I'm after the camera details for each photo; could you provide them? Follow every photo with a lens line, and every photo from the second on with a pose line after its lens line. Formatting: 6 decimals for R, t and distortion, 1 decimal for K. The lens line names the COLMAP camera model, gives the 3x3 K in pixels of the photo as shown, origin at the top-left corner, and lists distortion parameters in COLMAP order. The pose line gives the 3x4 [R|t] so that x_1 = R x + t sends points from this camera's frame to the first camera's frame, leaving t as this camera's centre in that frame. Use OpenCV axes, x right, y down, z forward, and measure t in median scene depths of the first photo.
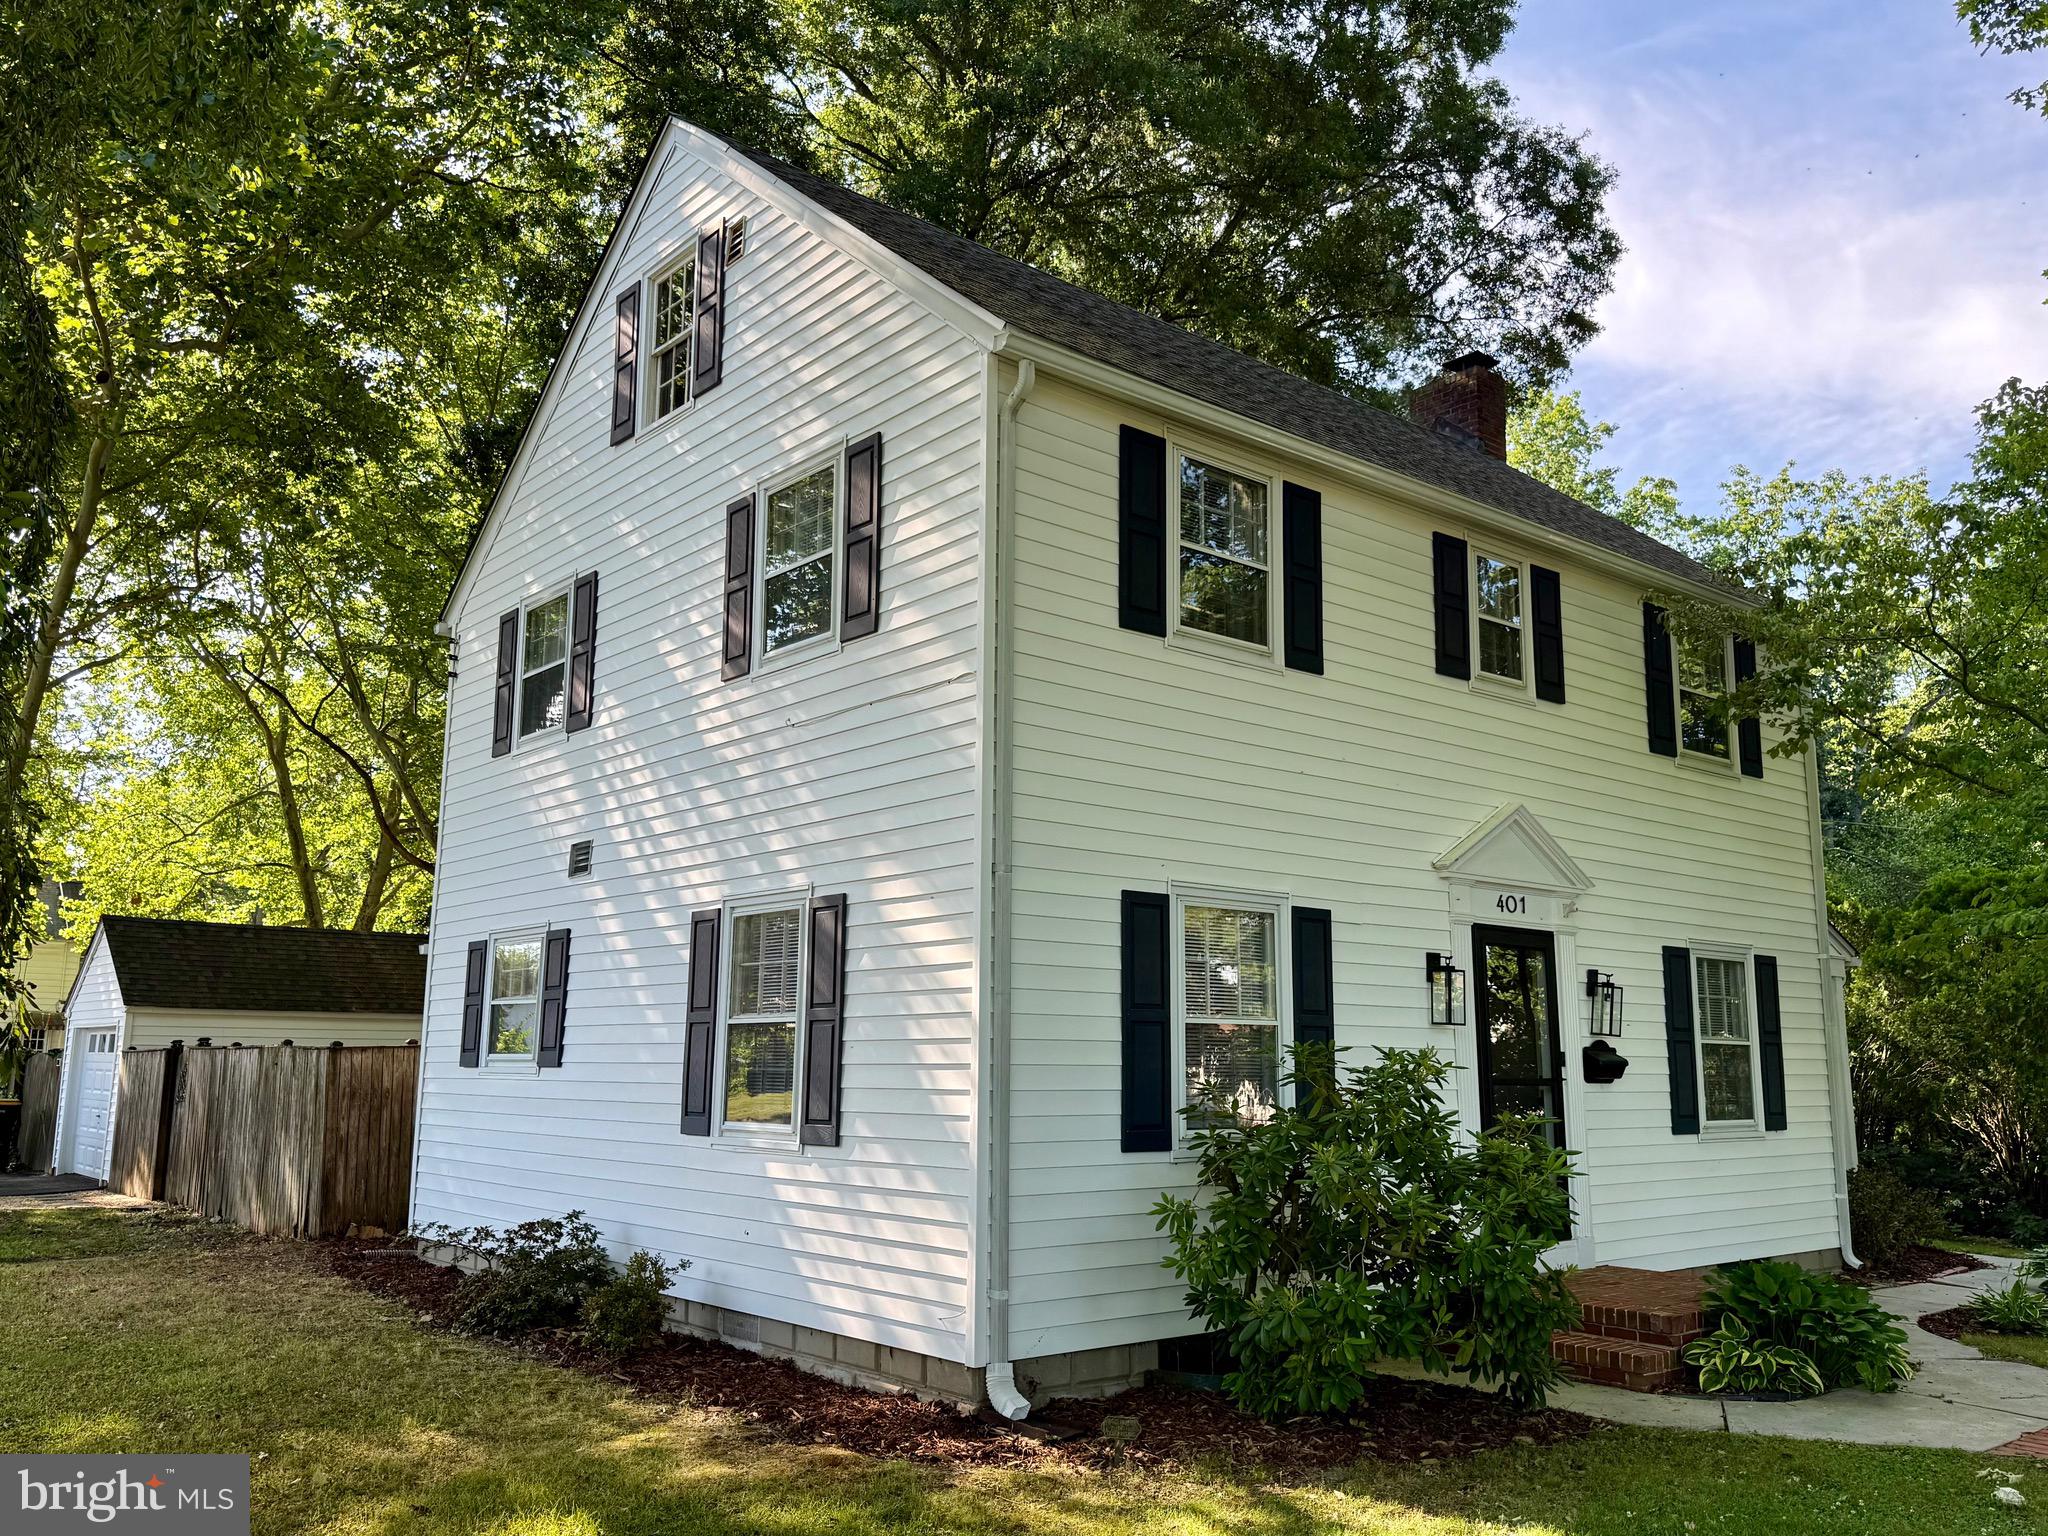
lens RADIAL K [[1628.3, 0, 1036.7], [0, 1628.3, 769.0], [0, 0, 1]] dist [0.018123, -0.008797]
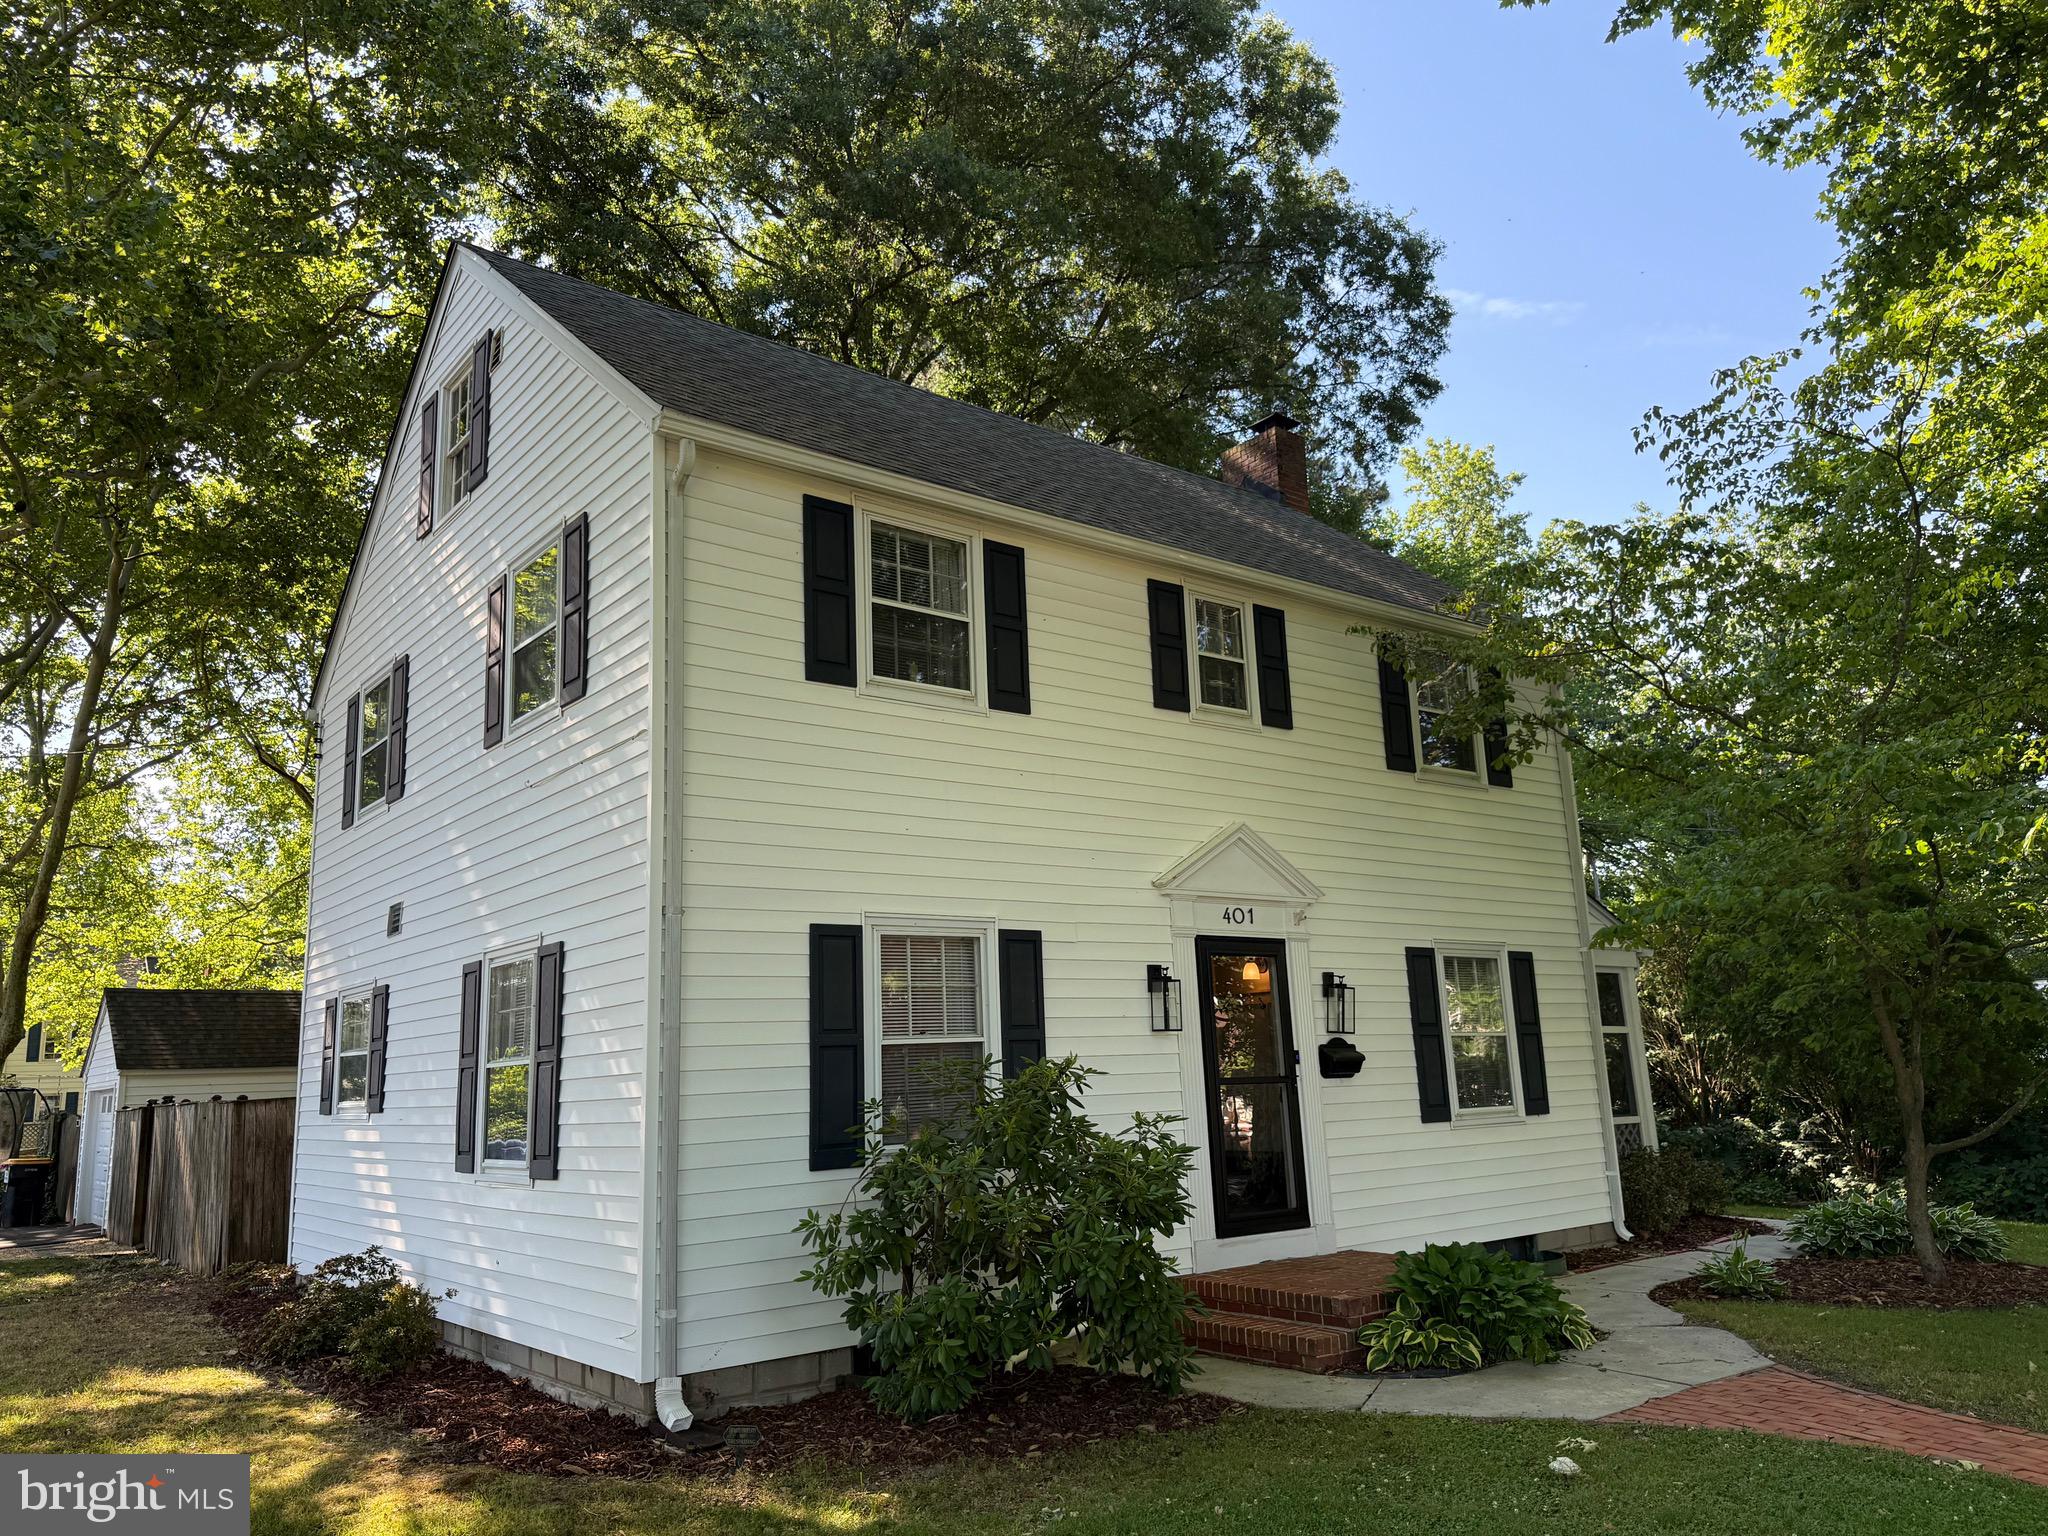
lens RADIAL K [[1459.9, 0, 1017.3], [0, 1459.9, 773.7], [0, 0, 1]] dist [0.037916, -0.040581]
pose [[0.998394, -0.053011, -0.019986, 0.170309], [0.052477, 0.998274, -0.026348, 0.006409], [0.021348, 0.025257, 0.999453, 0.027869]]
